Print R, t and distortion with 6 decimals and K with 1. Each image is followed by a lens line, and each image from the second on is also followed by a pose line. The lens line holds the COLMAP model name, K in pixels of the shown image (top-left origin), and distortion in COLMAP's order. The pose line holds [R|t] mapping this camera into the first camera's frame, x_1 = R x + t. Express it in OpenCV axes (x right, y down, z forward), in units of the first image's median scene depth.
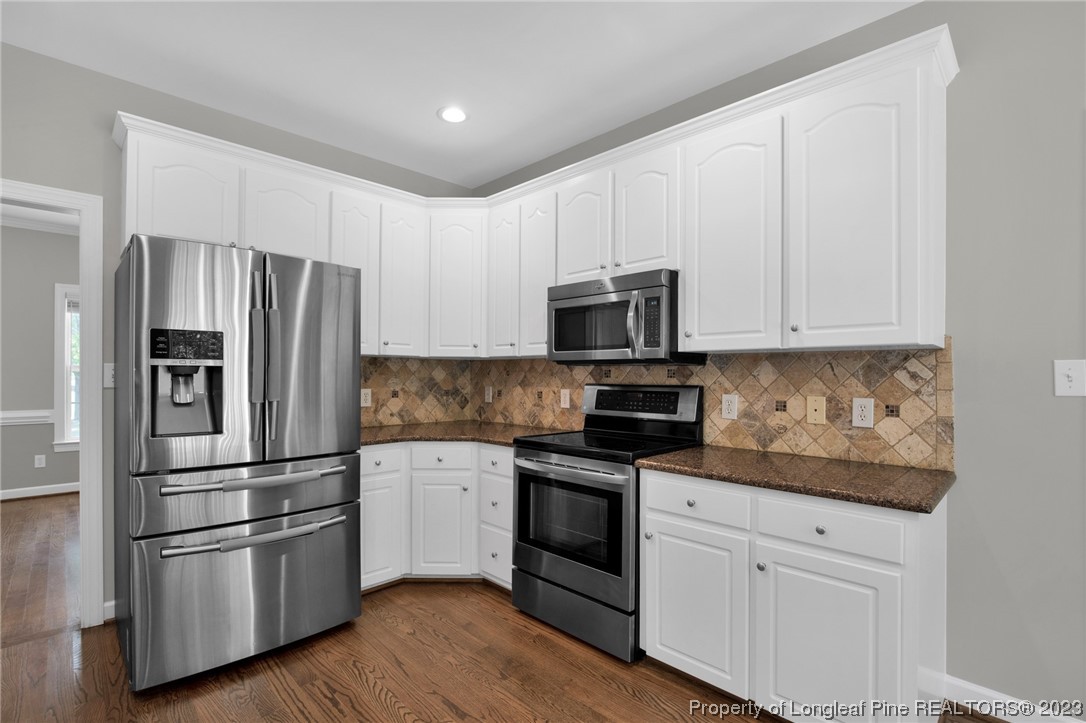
lens RADIAL K [[508.4, 0, 536.8], [0, 508.4, 369.7], [0, 0, 1]] dist [-0.033550, 0.003723]
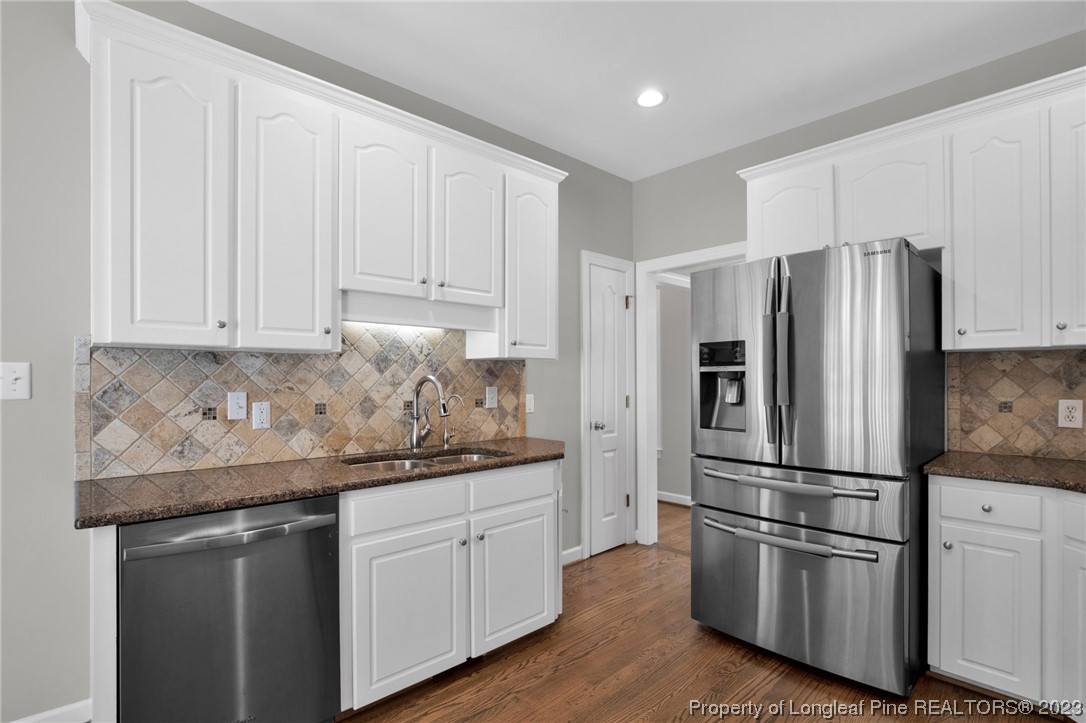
lens RADIAL K [[508.4, 0, 536.6], [0, 508.4, 377.2], [0, 0, 1]] dist [-0.033550, 0.003723]
pose [[-0.033317, -0.006861, -0.999421, 0.471957], [0.013319, 0.999885, -0.007309, 0.007842], [0.999356, -0.013555, -0.033222, 0.541033]]
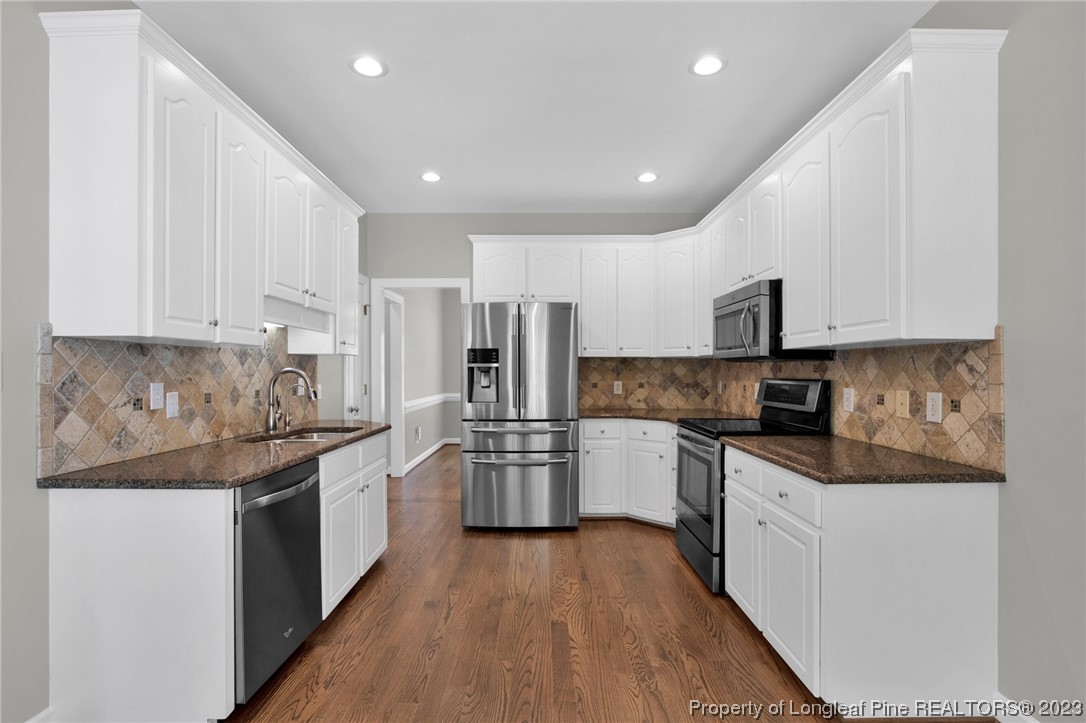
lens RADIAL K [[508.4, 0, 524.7], [0, 508.4, 373.3], [0, 0, 1]] dist [-0.033550, 0.003723]
pose [[0.695820, -0.001648, -0.718215, 0.751668], [0.011178, 0.999901, 0.008535, 0.002325], [0.718130, -0.013967, 0.695769, -0.233582]]
